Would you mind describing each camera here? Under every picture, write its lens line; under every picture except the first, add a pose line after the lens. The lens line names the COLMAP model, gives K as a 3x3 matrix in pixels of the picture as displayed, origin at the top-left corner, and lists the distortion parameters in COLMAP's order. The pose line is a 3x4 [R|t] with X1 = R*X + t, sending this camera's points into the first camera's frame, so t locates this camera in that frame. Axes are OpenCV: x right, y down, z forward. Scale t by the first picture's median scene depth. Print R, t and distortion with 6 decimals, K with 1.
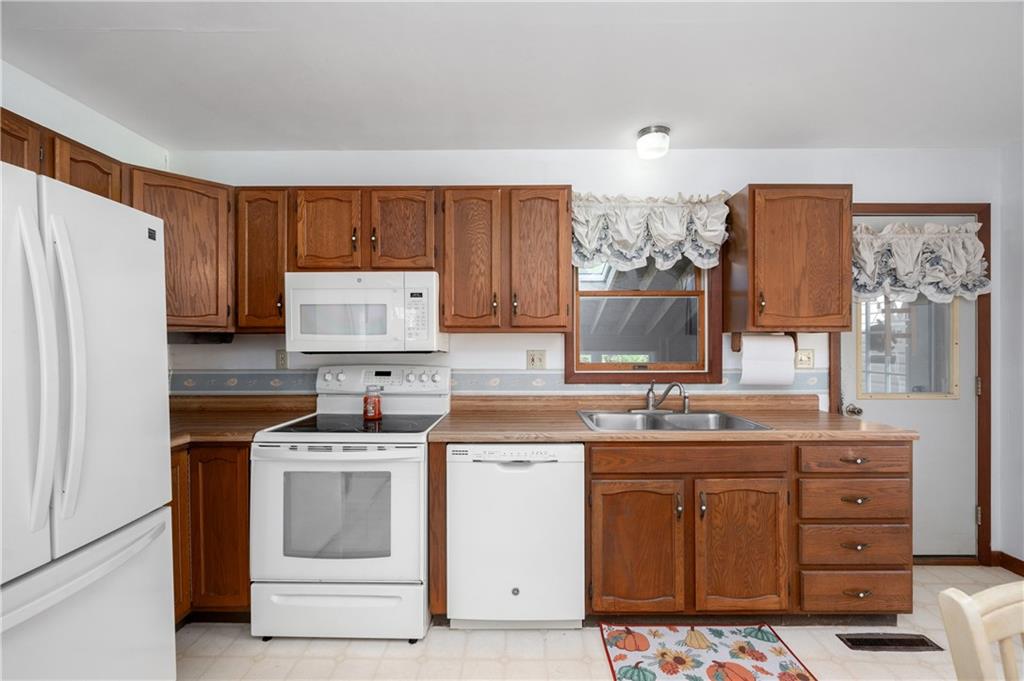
lens RADIAL K [[423.4, 0, 513.7], [0, 423.4, 344.9], [0, 0, 1]] dist [-0.000540, -0.000299]
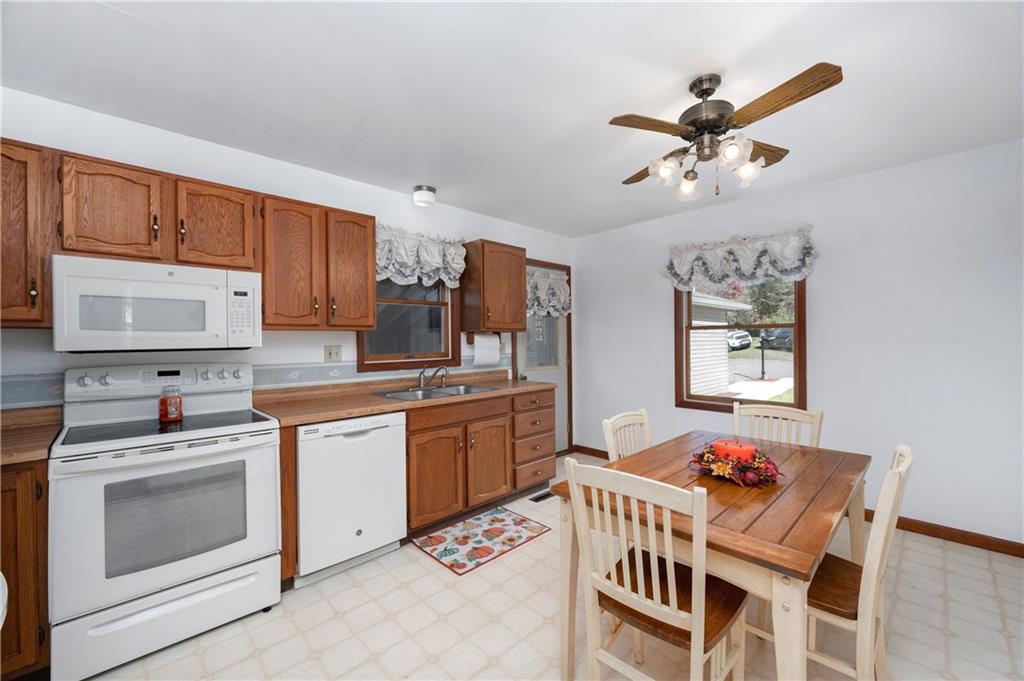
lens RADIAL K [[400.4, 0, 528.7], [0, 400.4, 336.0], [0, 0, 1]] dist [-0.000421, -0.000041]
pose [[0.698372, 0.000867, 0.715735, -0.420047], [0.008570, 0.999917, -0.009573, 0.001713], [-0.715684, 0.012819, 0.698306, -0.186022]]
